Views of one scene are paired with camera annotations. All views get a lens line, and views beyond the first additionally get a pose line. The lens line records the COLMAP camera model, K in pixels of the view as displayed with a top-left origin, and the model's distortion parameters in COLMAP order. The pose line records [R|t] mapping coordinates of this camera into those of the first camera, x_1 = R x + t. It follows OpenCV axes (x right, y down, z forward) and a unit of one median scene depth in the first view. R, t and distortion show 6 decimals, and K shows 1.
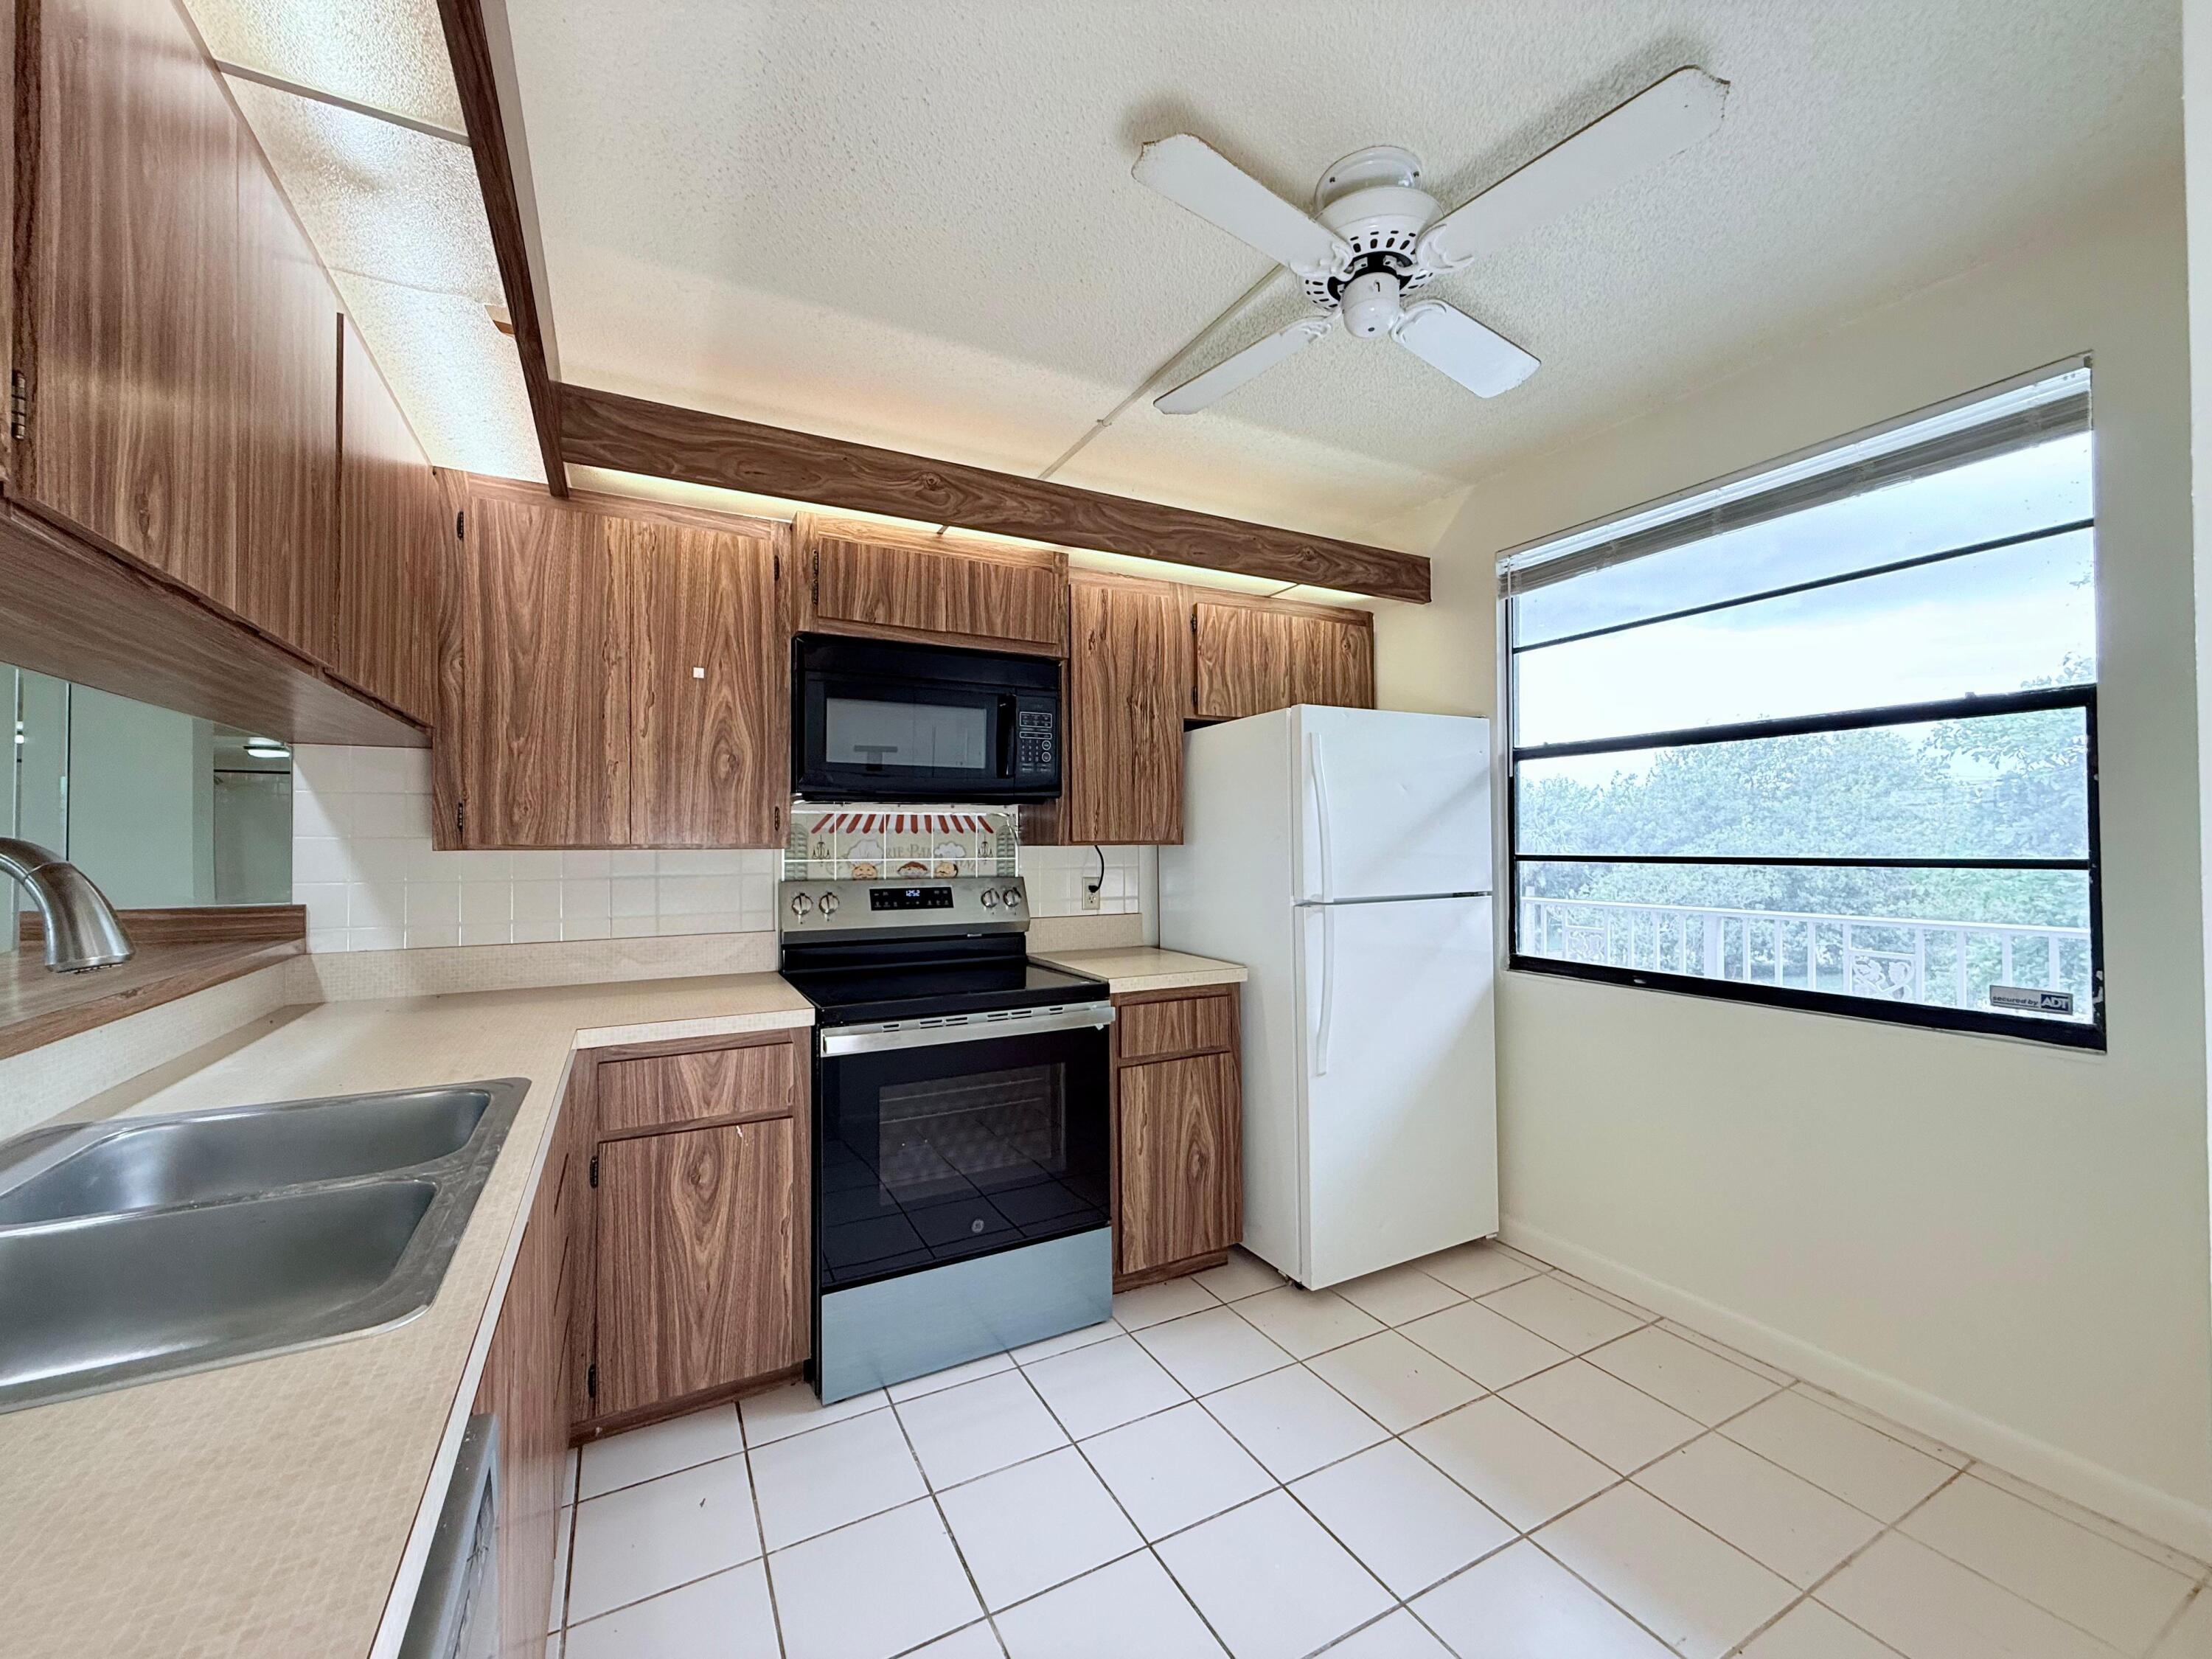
lens RADIAL K [[882.3, 0, 1105.2], [0, 882.3, 839.2], [0, 0, 1]] dist [-0.000585, -0.000079]
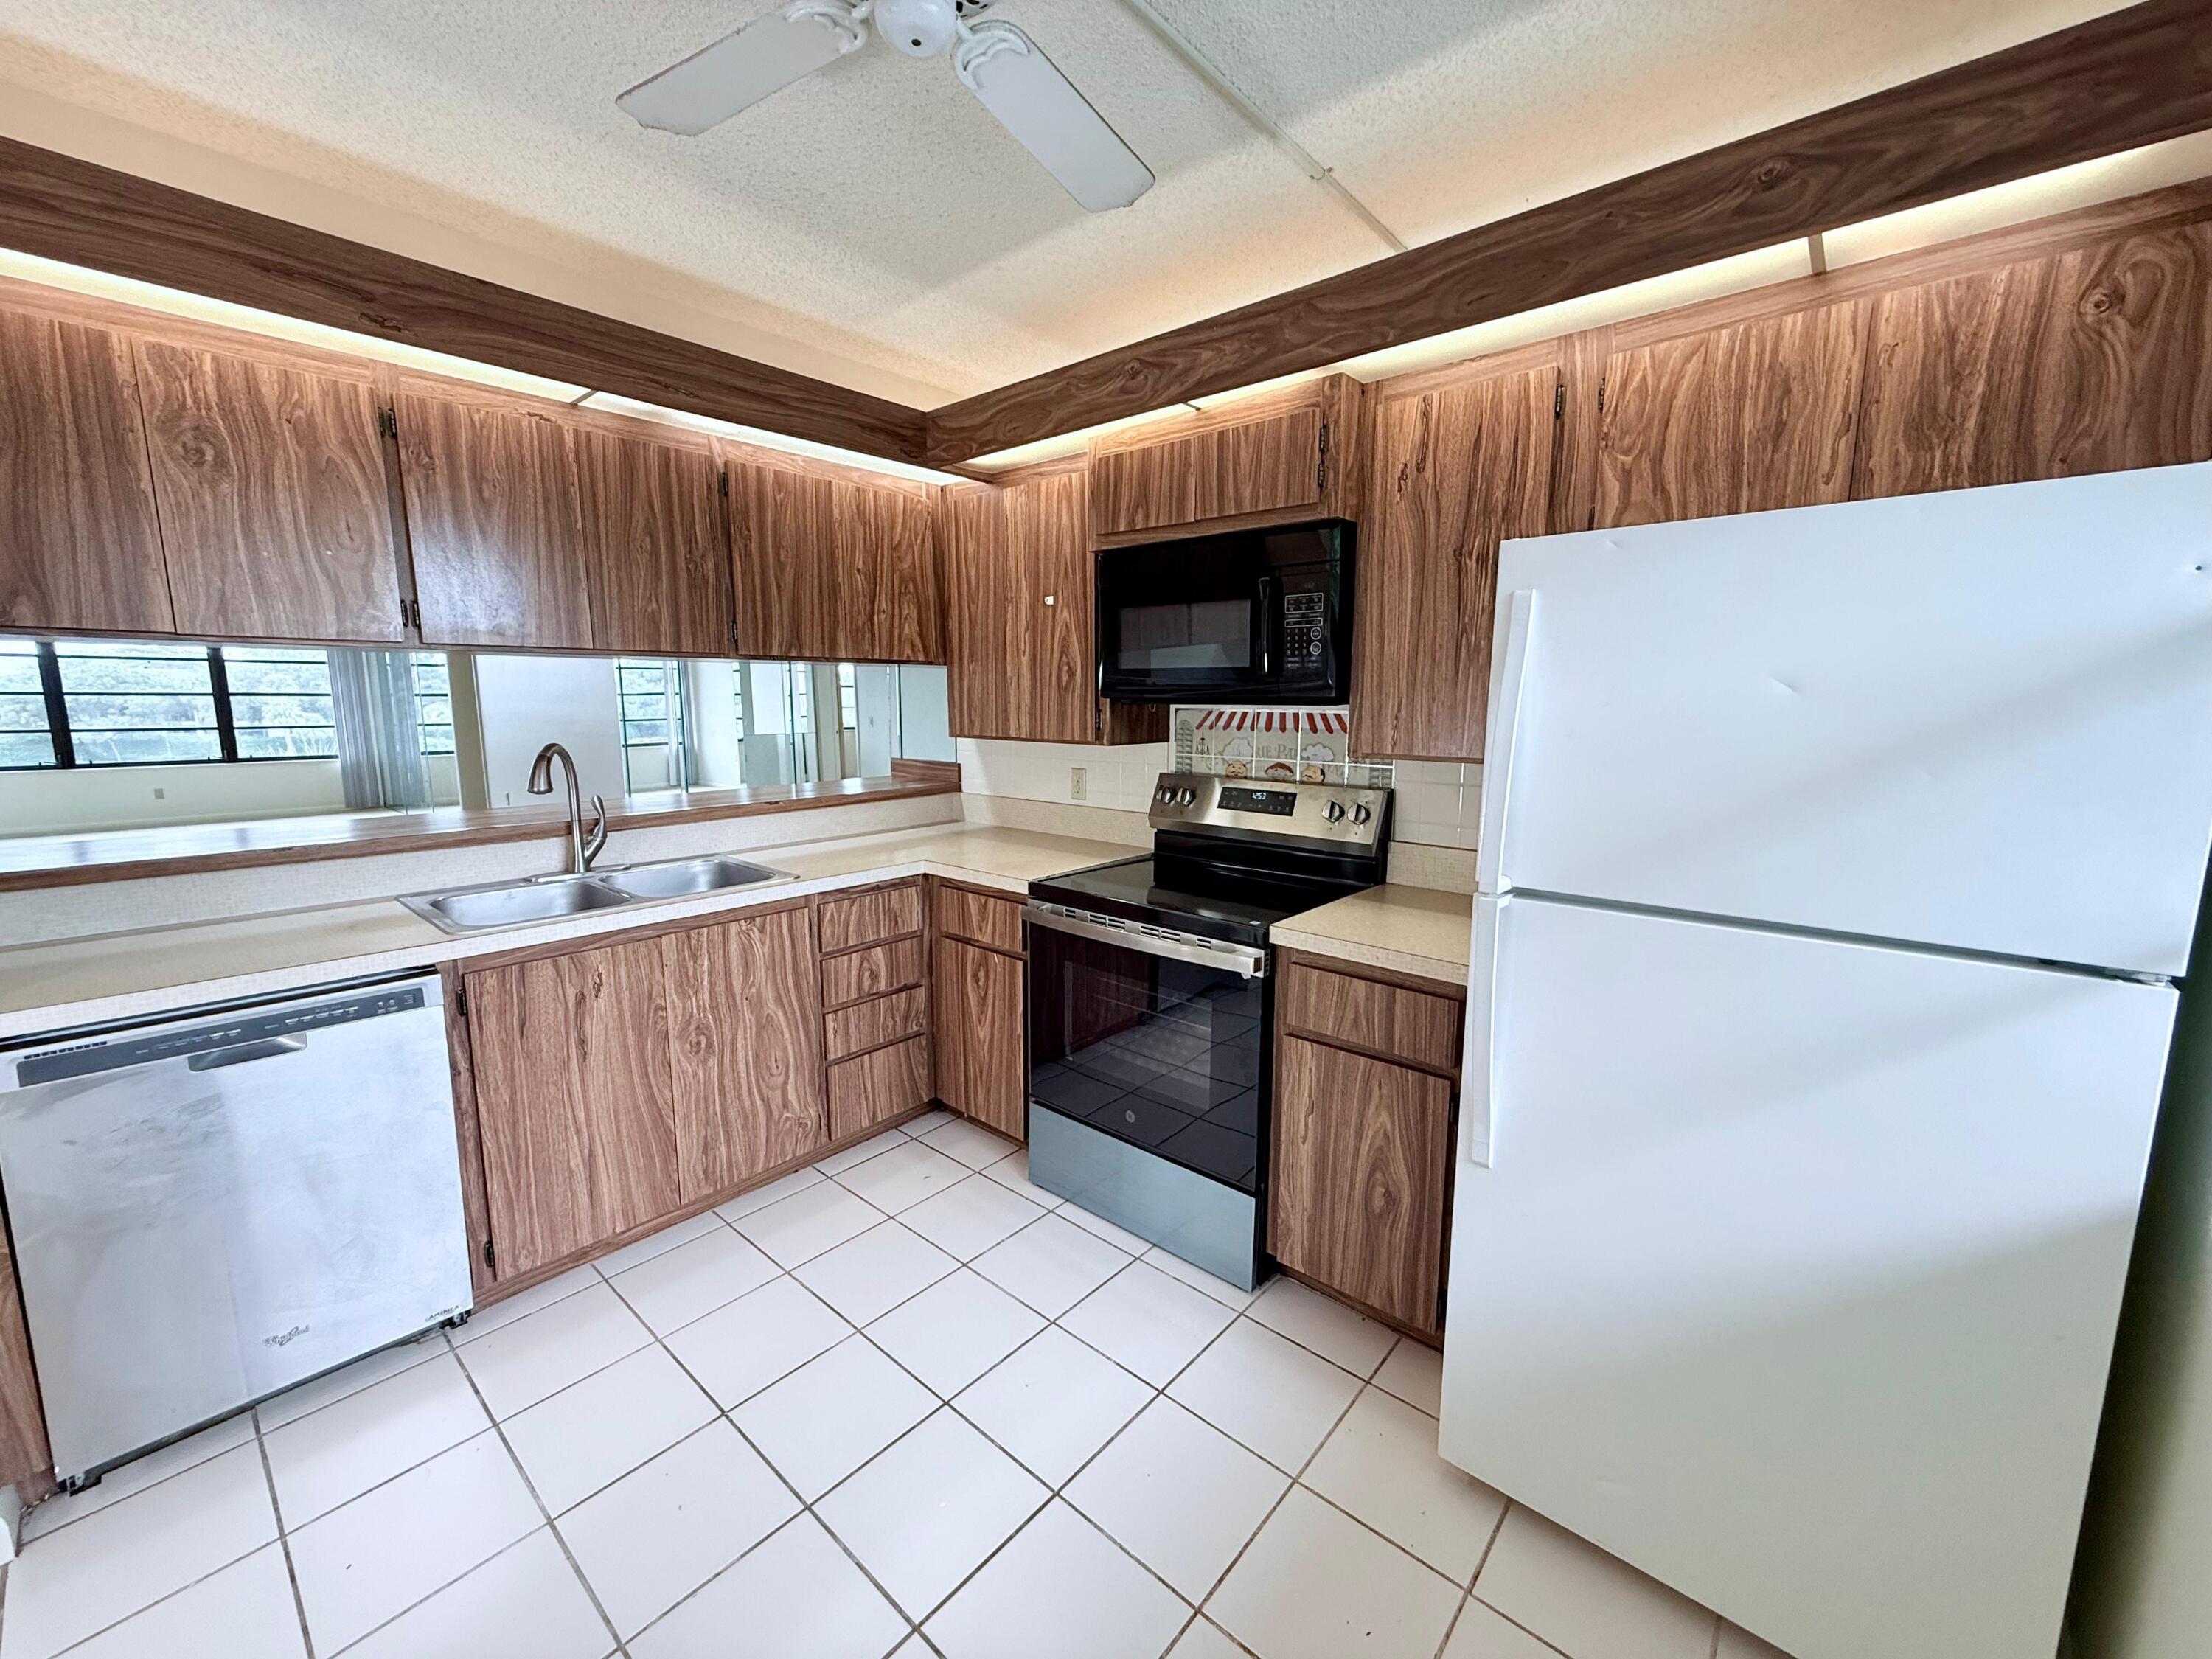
lens RADIAL K [[882.3, 0, 1105.2], [0, 882.3, 839.2], [0, 0, 1]] dist [-0.000585, -0.000079]
pose [[0.353467, 0.158560, -0.921911, 0.665687], [-0.000625, 0.985570, 0.169269, -0.059140], [0.935447, -0.059255, 0.348466, 0.540181]]
